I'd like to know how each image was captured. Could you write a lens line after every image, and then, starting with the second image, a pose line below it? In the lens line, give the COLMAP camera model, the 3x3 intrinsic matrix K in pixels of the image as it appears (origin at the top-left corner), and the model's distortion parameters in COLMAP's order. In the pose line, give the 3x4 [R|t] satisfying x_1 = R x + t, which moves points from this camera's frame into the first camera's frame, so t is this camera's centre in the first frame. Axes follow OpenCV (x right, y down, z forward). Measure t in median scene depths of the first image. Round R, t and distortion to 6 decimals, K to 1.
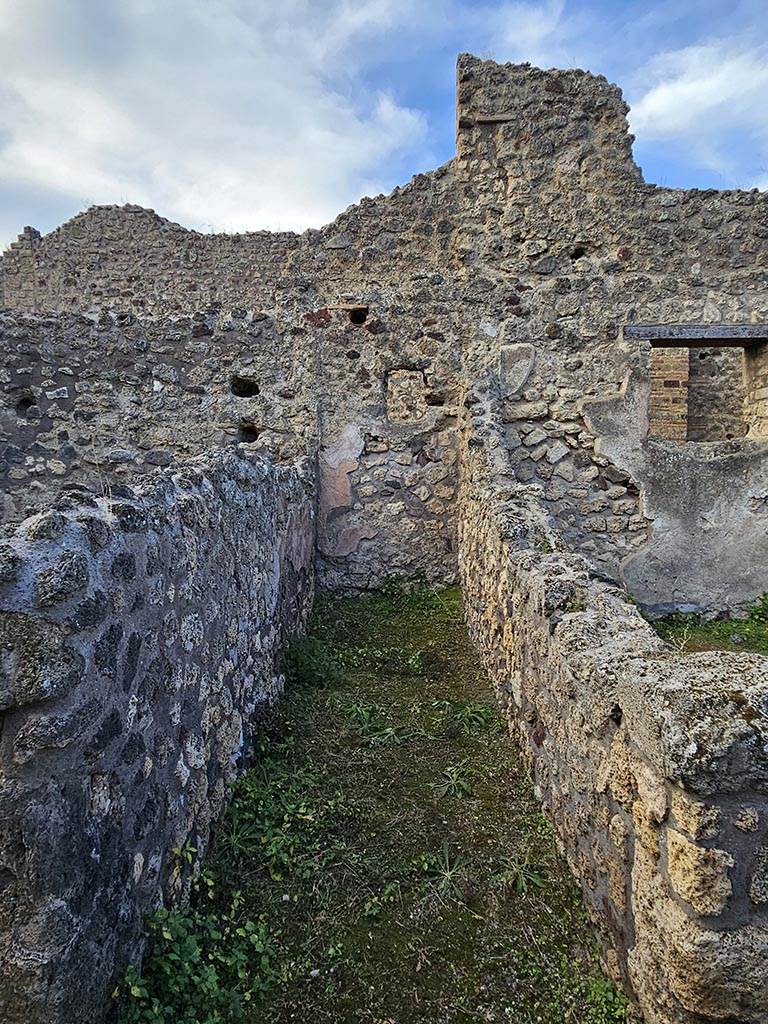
lens RADIAL K [[663.0, 0, 383.2], [0, 663.0, 505.8], [0, 0, 1]] dist [0.000192, 0.000545]
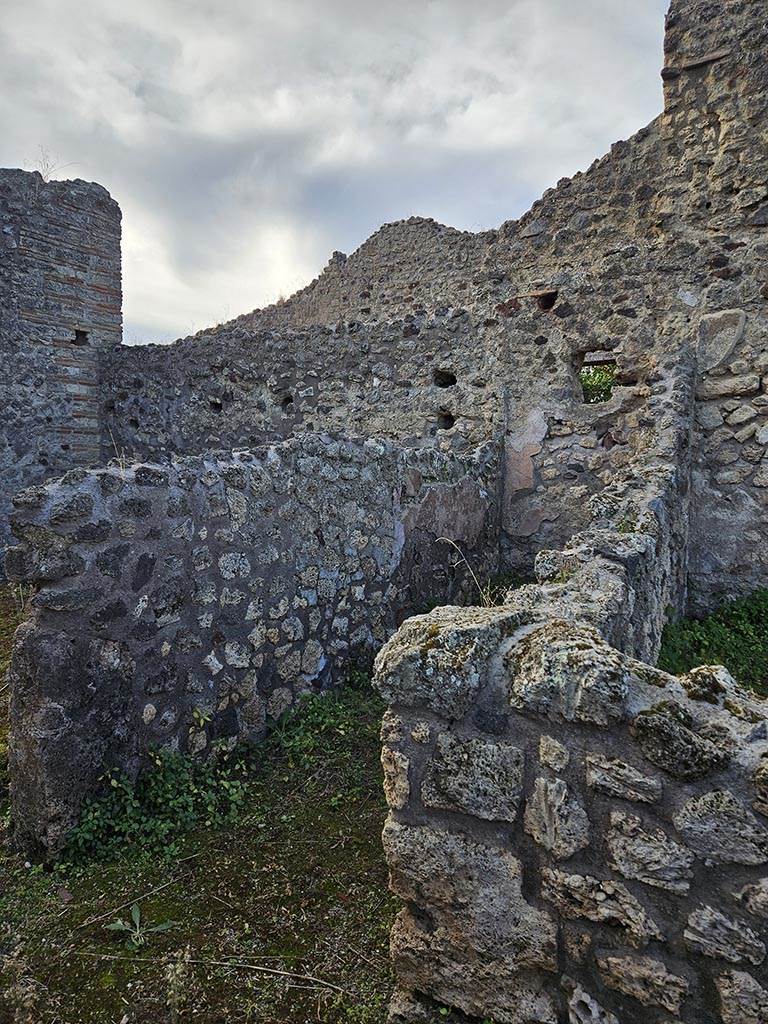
lens RADIAL K [[657.3, 0, 385.4], [0, 657.3, 506.5], [0, 0, 1]] dist [0.083372, -0.061075]
pose [[0.876080, 0.036696, -0.480767, 0.247107], [-0.028754, 0.999301, 0.023877, 0.010974], [0.481307, -0.007094, 0.876523, -0.014006]]
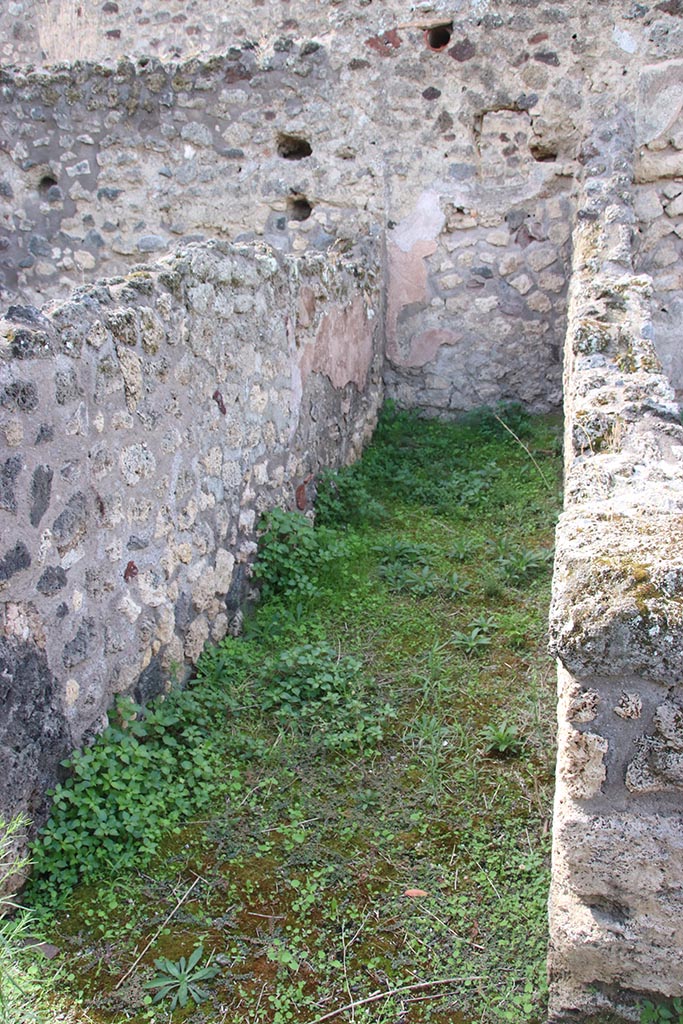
lens RADIAL K [[863.5, 0, 341.5], [0, 863.5, 512.0], [0, 0, 1]] dist [-0.141815, 0.183202]
pose [[0.970191, 0.048256, -0.237489, 0.102936], [0.013239, 0.967958, 0.250765, -0.013702], [0.241980, -0.246434, 0.938465, -0.017273]]
